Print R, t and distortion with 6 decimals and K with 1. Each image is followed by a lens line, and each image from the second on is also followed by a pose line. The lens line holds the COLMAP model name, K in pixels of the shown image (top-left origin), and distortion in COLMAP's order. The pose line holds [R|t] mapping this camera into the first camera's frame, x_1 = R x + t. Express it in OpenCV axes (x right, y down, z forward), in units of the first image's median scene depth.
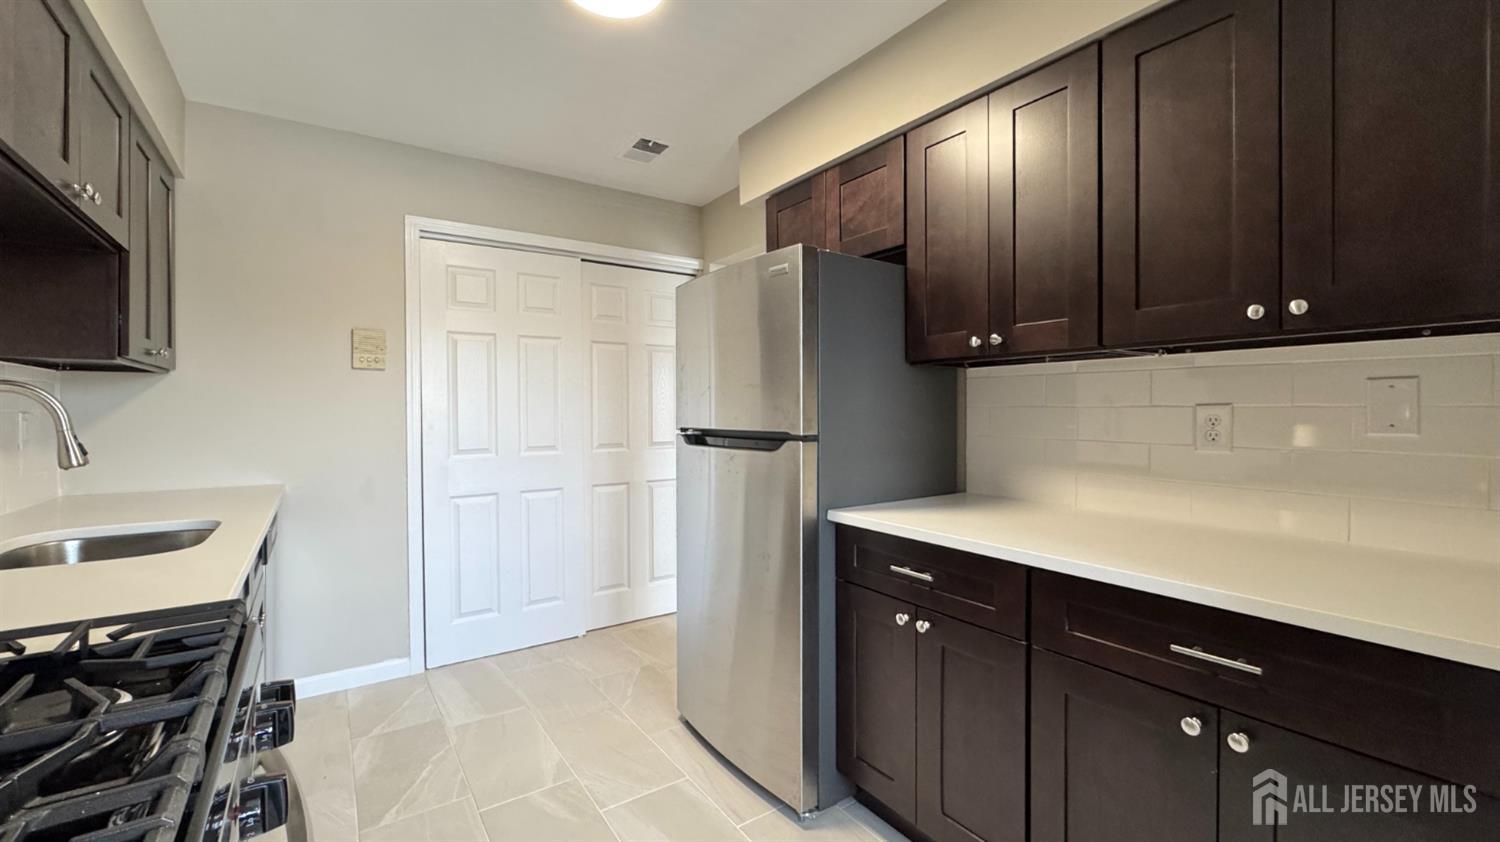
lens RADIAL K [[622.9, 0, 750.6], [0, 622.9, 414.8], [0, 0, 1]] dist [0.002725, 0.000209]
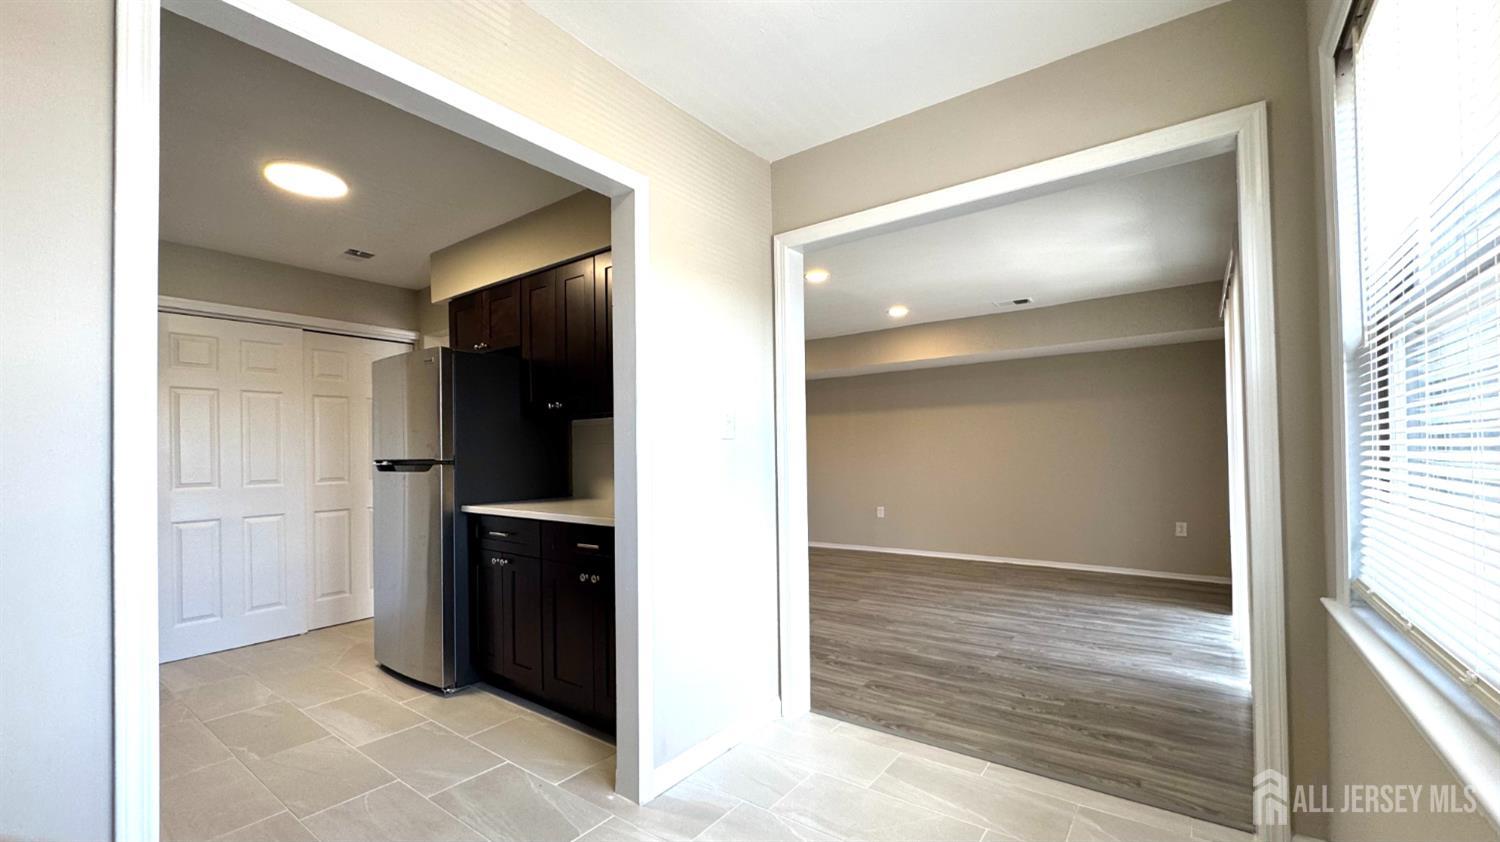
lens RADIAL K [[605.2, 0, 747.2], [0, 605.2, 446.2], [0, 0, 1]] dist [0.000483, 0.000043]
pose [[0.946966, -0.007353, 0.321248, 0.229236], [0.014465, 0.999700, -0.019759, 0.026045], [-0.321007, 0.023358, 0.946789, -0.547262]]
